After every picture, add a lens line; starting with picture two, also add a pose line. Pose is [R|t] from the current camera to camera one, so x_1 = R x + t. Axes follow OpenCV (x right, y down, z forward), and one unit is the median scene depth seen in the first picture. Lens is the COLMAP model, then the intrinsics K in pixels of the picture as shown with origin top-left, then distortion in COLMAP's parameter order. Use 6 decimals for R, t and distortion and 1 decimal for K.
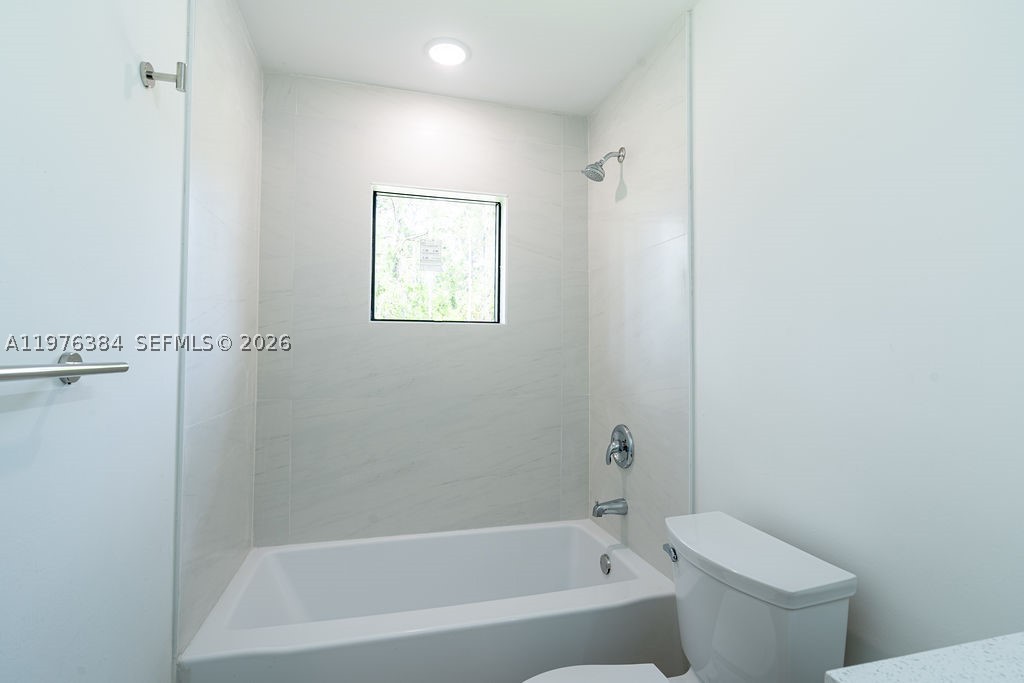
lens RADIAL K [[483.5, 0, 504.9], [0, 483.5, 342.4], [0, 0, 1]] dist [0.000897, 0.000663]
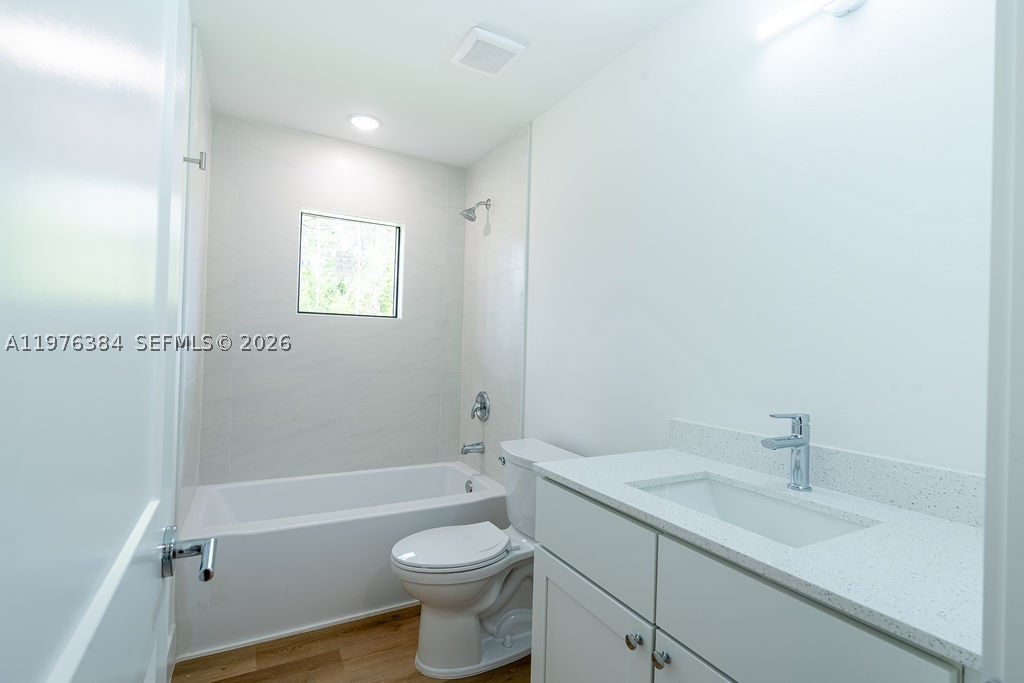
lens RADIAL K [[483.5, 0, 504.9], [0, 483.5, 342.4], [0, 0, 1]] dist [0.000897, 0.000663]
pose [[0.972482, 0.023863, 0.231754, -0.033627], [-0.029524, 0.999344, 0.020988, -0.009730], [-0.231101, -0.027253, 0.972548, -0.422850]]
